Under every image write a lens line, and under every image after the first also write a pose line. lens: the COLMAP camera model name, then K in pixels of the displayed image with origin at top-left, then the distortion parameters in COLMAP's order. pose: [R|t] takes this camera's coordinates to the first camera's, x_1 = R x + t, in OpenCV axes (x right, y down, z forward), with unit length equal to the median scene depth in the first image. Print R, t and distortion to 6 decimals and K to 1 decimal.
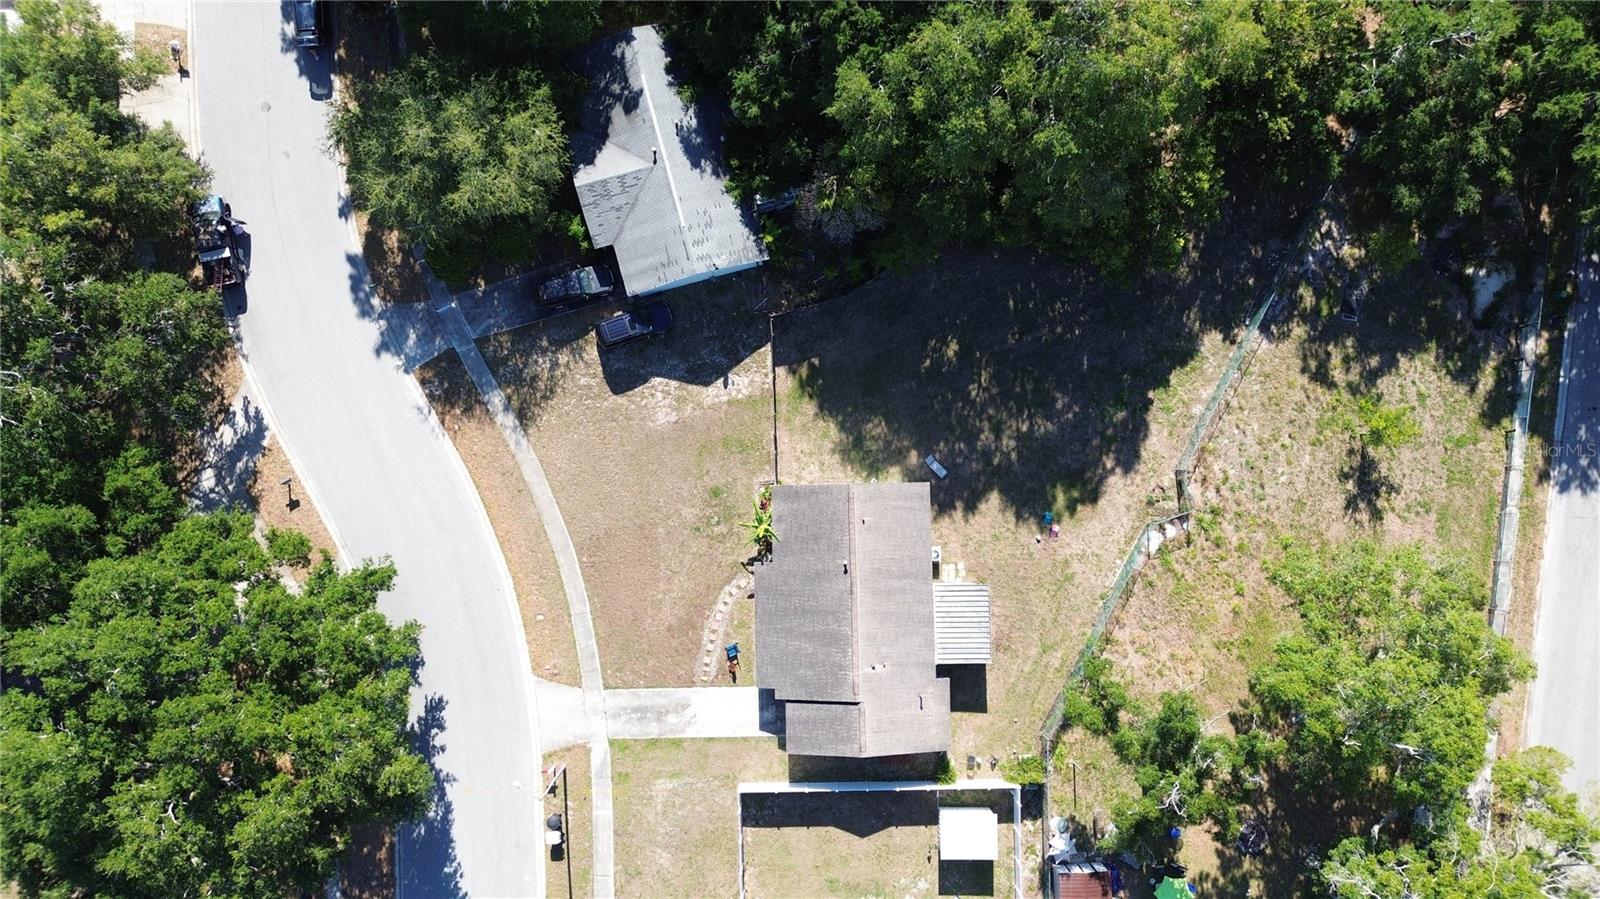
lens RADIAL K [[1119.1, 0, 795.0], [0, 1119.1, 456.8], [0, 0, 1]] dist [0.077337, -0.114637]
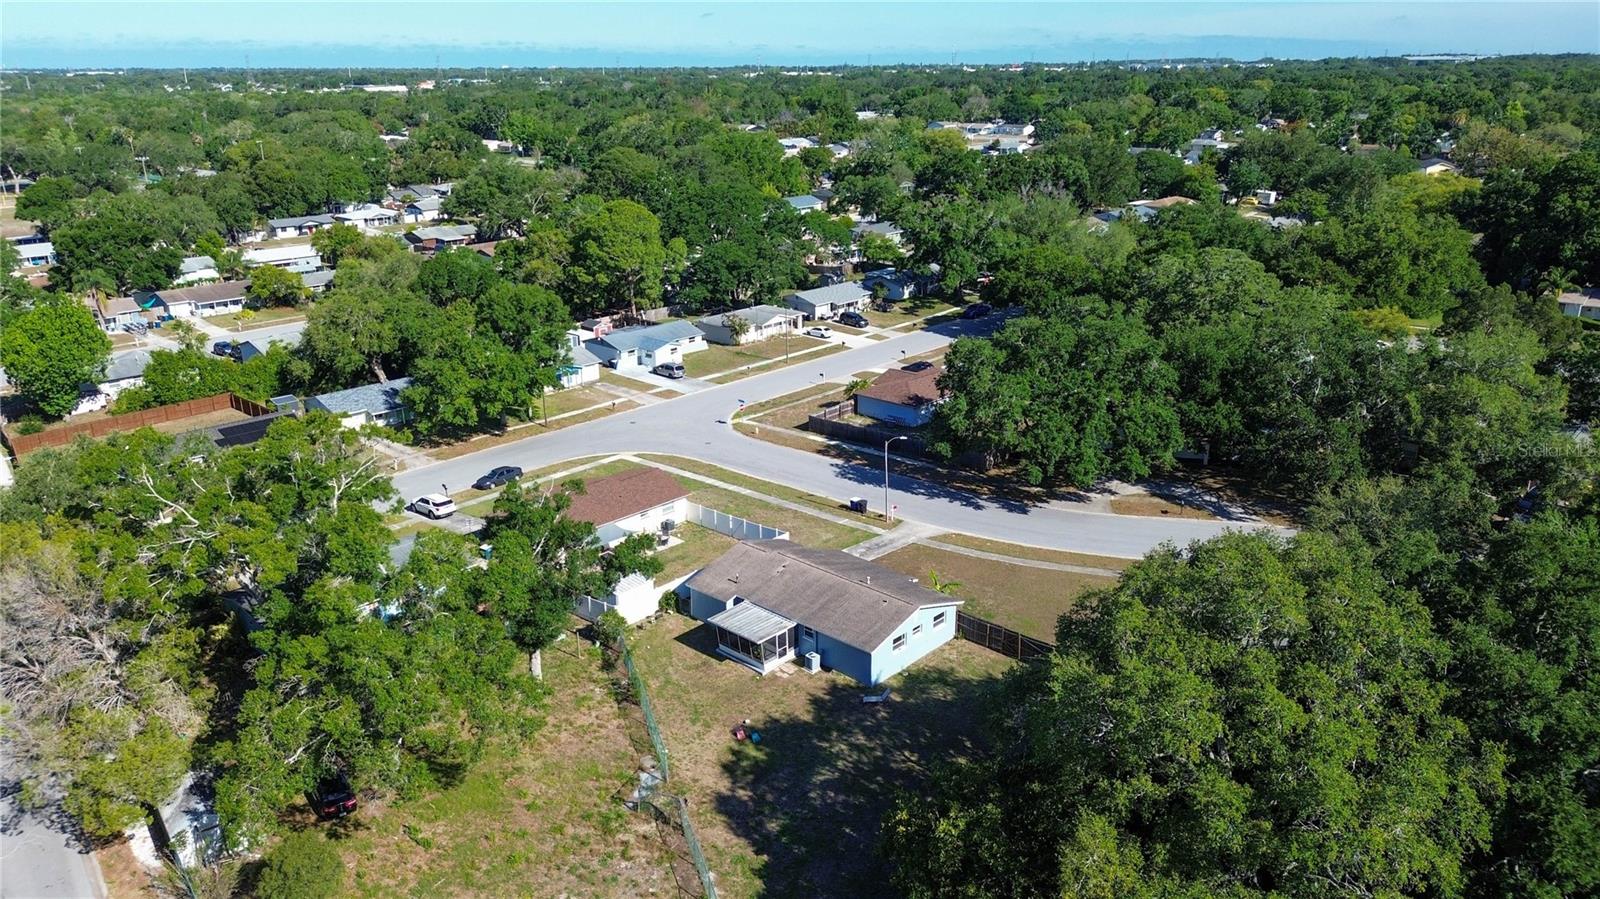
lens RADIAL K [[1119.1, 0, 795.0], [0, 1119.1, 456.8], [0, 0, 1]] dist [0.077337, -0.114637]
pose [[-0.704624, 0.249339, -0.664331, 0.749704], [-0.709077, -0.212125, 0.672468, -0.539454], [0.026751, 0.944898, 0.326269, 0.484081]]
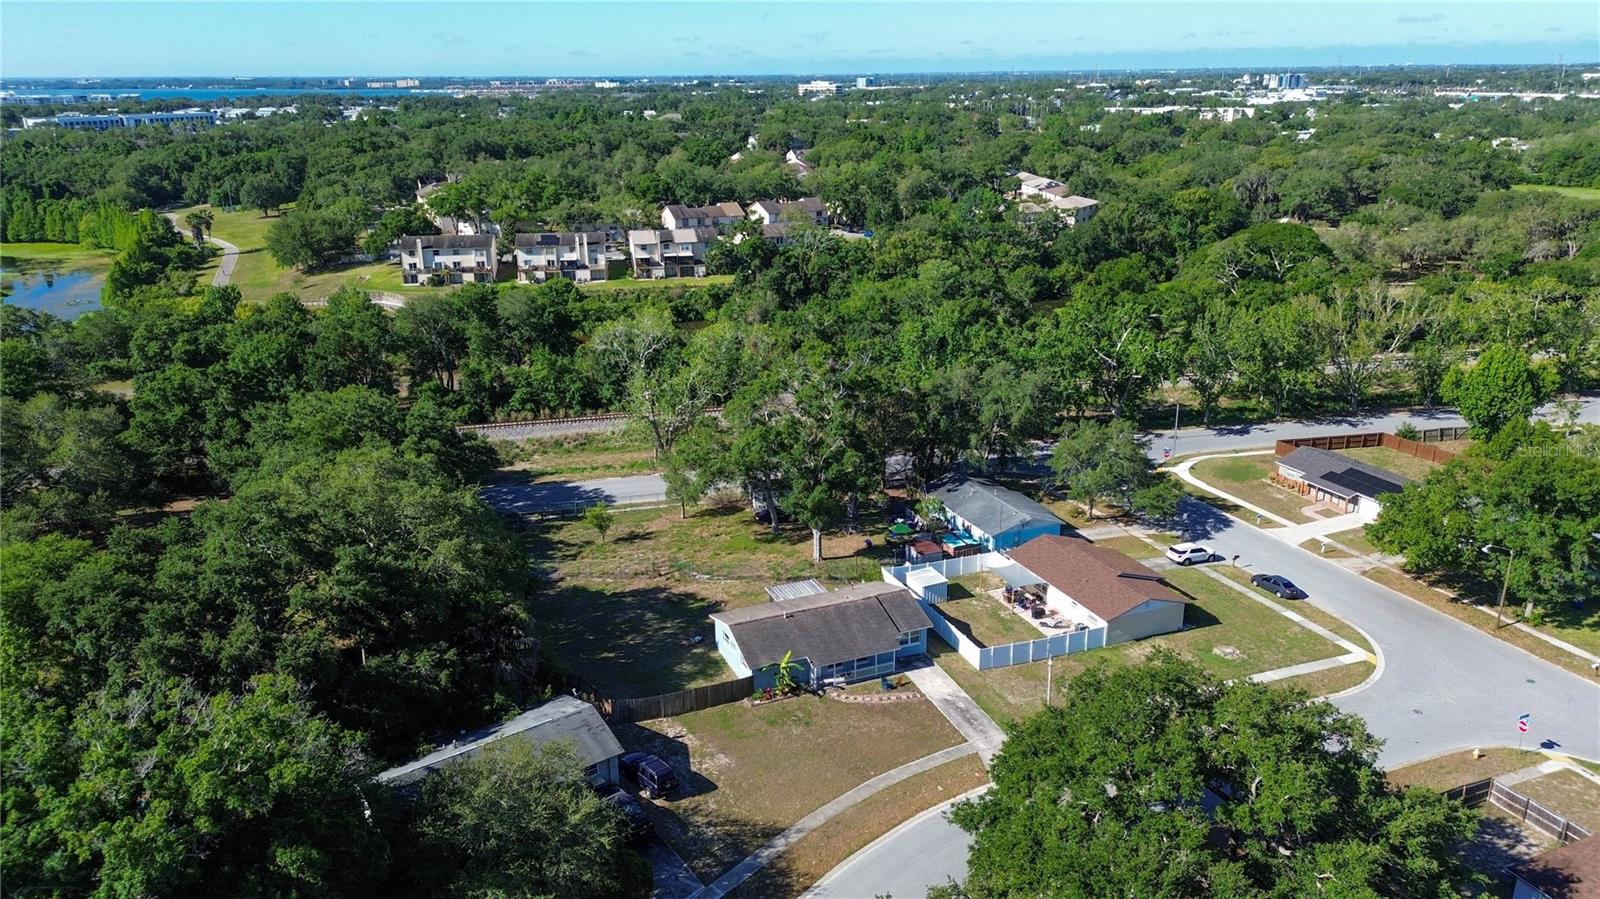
lens RADIAL K [[1119.1, 0, 795.0], [0, 1119.1, 456.8], [0, 0, 1]] dist [0.077337, -0.114637]
pose [[-0.363840, -0.284930, 0.886812, -1.038100], [0.931461, -0.112653, 0.345963, -0.319013], [0.001327, 0.951906, 0.306389, 0.378307]]
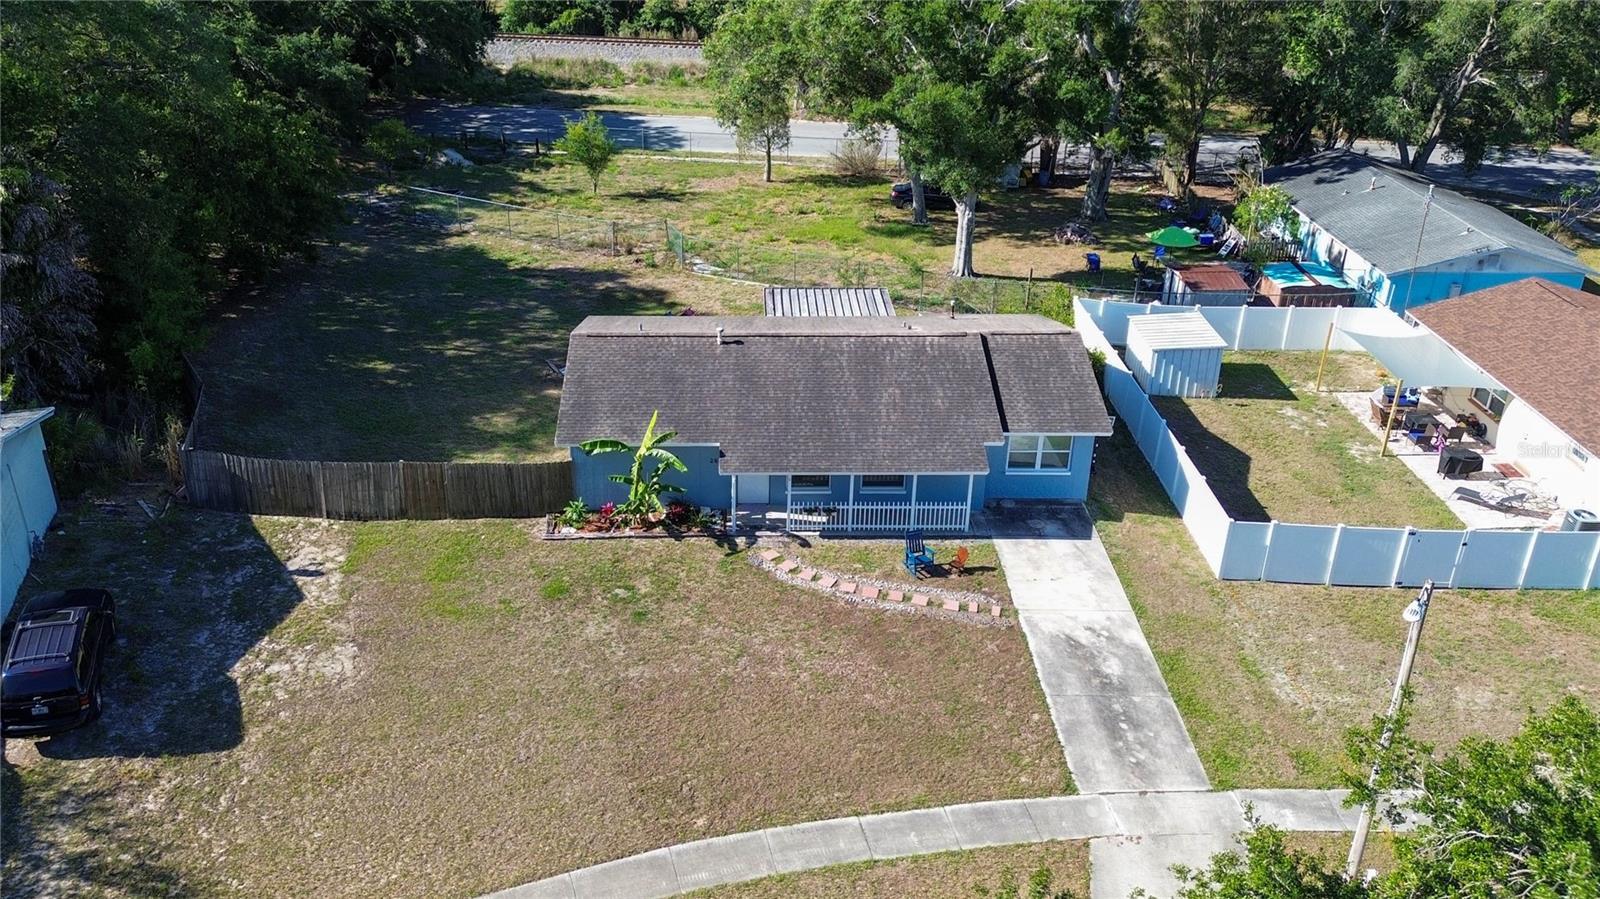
lens RADIAL K [[1269.7, 0, 753.2], [0, 1269.7, 411.5], [0, 0, 1]] dist [0.094580, -0.126882]
pose [[0.006308, -0.430250, 0.902688, -0.482276], [0.999761, 0.021599, 0.003308, 0.102780], [-0.020921, 0.902451, 0.430284, 0.726127]]
